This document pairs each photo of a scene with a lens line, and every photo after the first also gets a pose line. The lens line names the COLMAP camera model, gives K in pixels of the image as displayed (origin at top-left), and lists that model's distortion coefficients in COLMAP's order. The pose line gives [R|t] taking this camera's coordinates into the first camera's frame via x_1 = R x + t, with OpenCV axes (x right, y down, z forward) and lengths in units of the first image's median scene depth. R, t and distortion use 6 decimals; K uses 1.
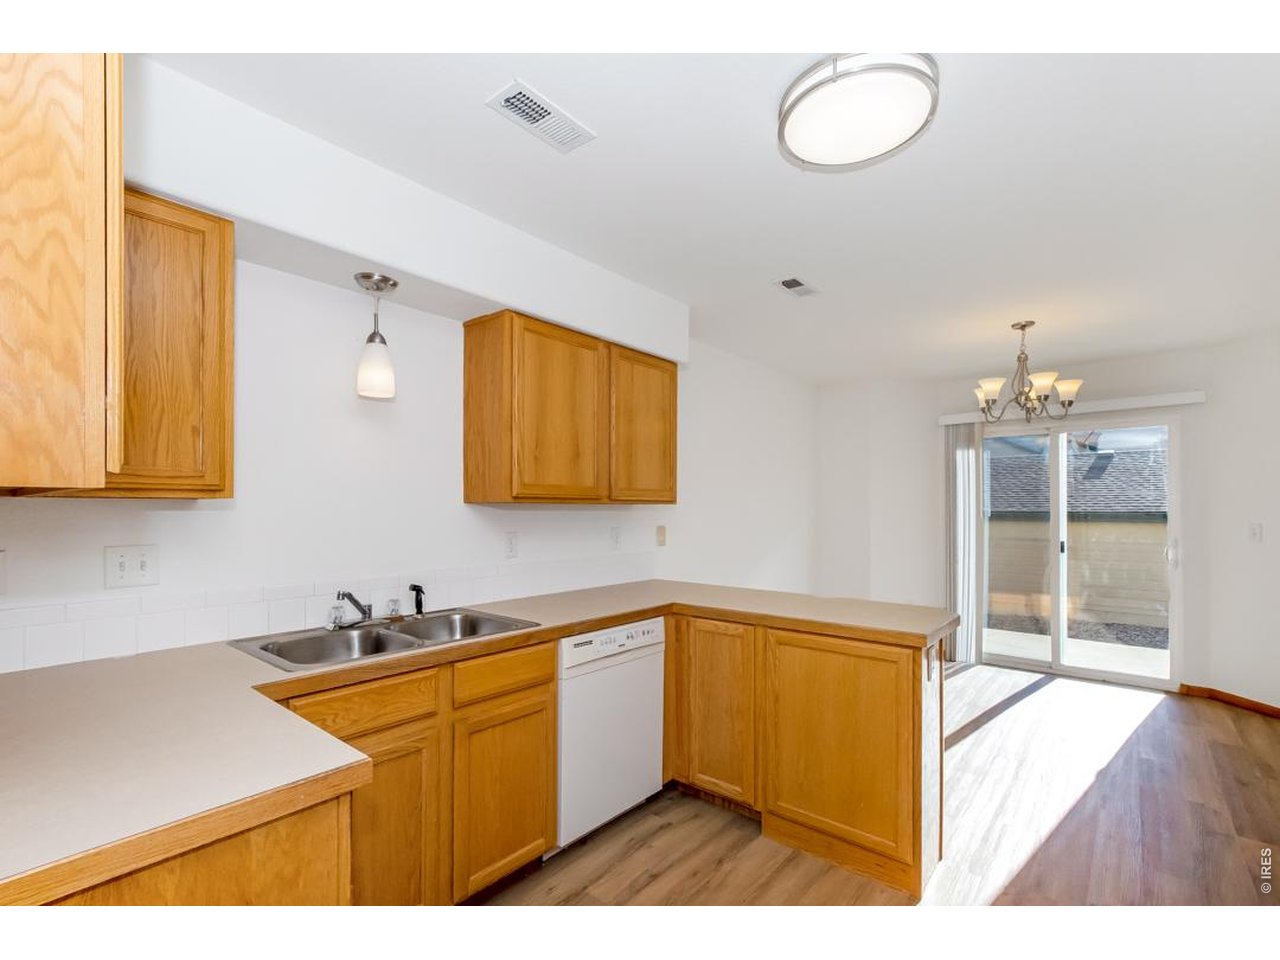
lens RADIAL K [[579.5, 0, 629.1], [0, 579.5, 503.7], [0, 0, 1]] dist [-0.002878, 0.003053]
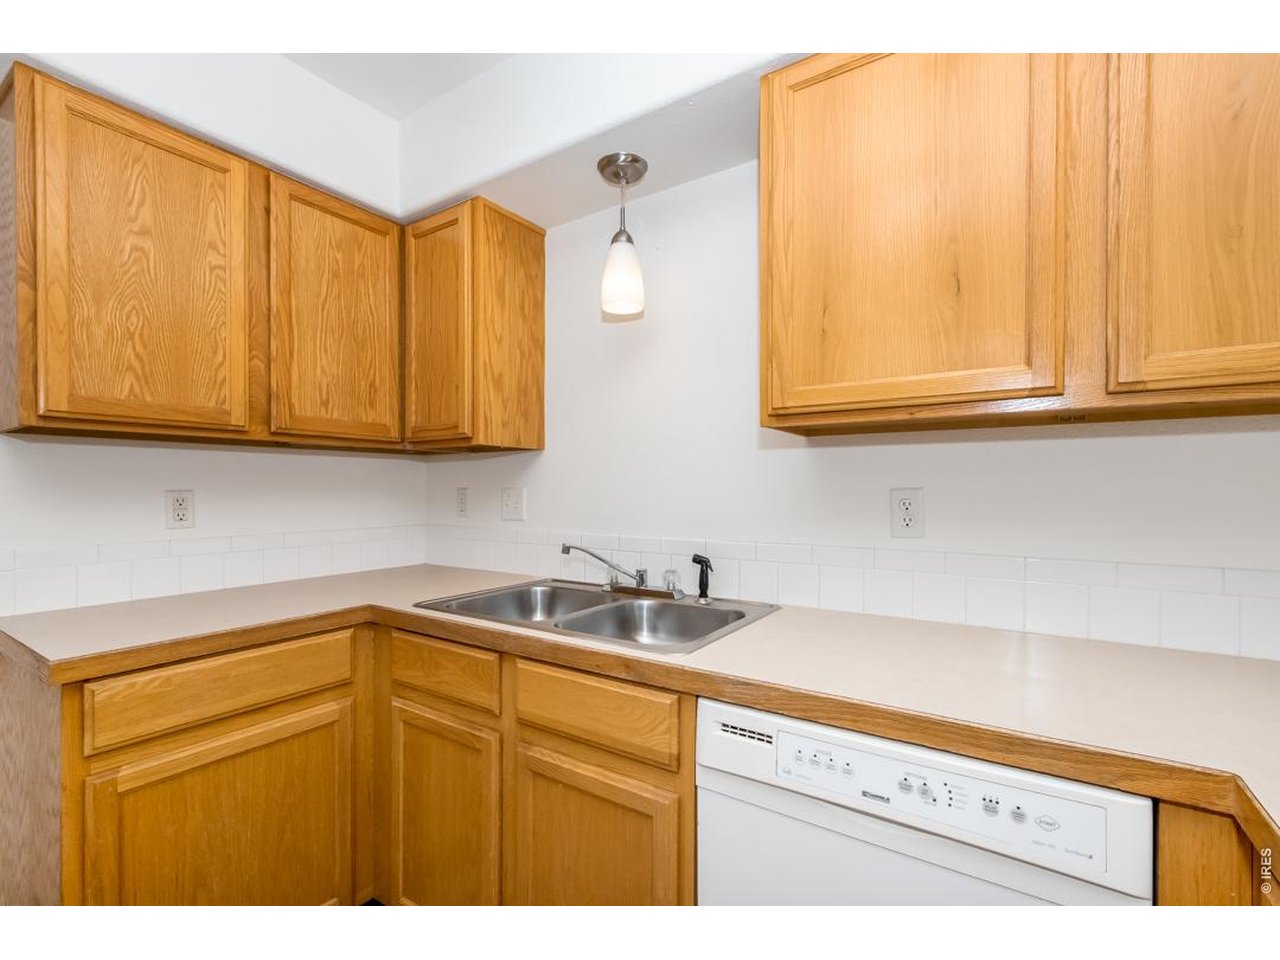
lens RADIAL K [[579.5, 0, 644.3], [0, 579.5, 489.8], [0, 0, 1]] dist [-0.002878, 0.003053]
pose [[0.122205, -0.003131, -0.992500, 0.333230], [0.011013, 0.999938, -0.001798, 0.060029], [0.992444, -0.010711, 0.122232, 0.854814]]
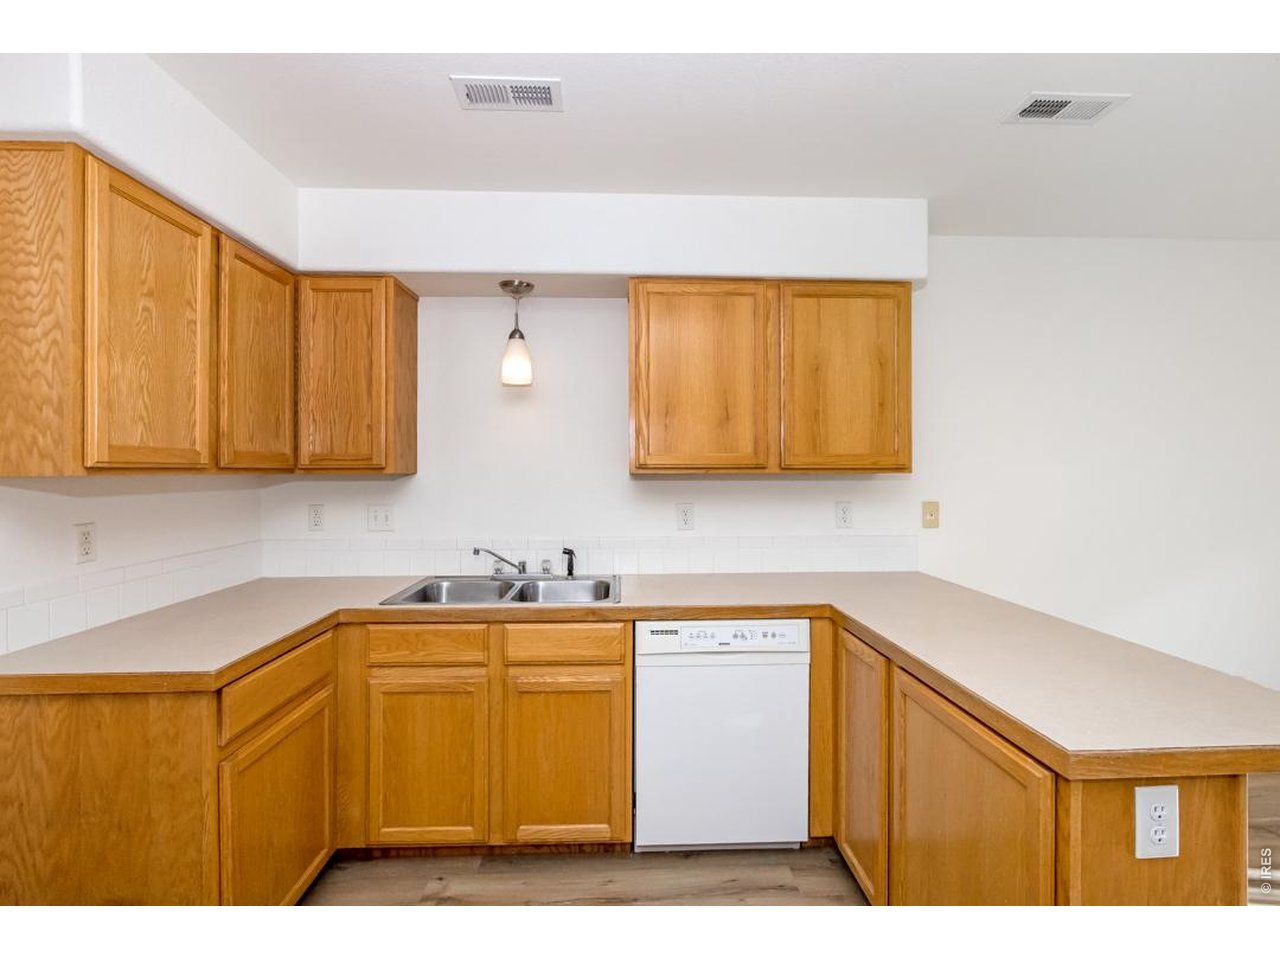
lens RADIAL K [[579.5, 0, 651.2], [0, 579.5, 467.4], [0, 0, 1]] dist [-0.002878, 0.003053]
pose [[0.687060, -0.007836, -0.726559, 0.550684], [0.009443, 0.999954, -0.001855, -0.011886], [0.726539, -0.005586, 0.687102, 0.360790]]
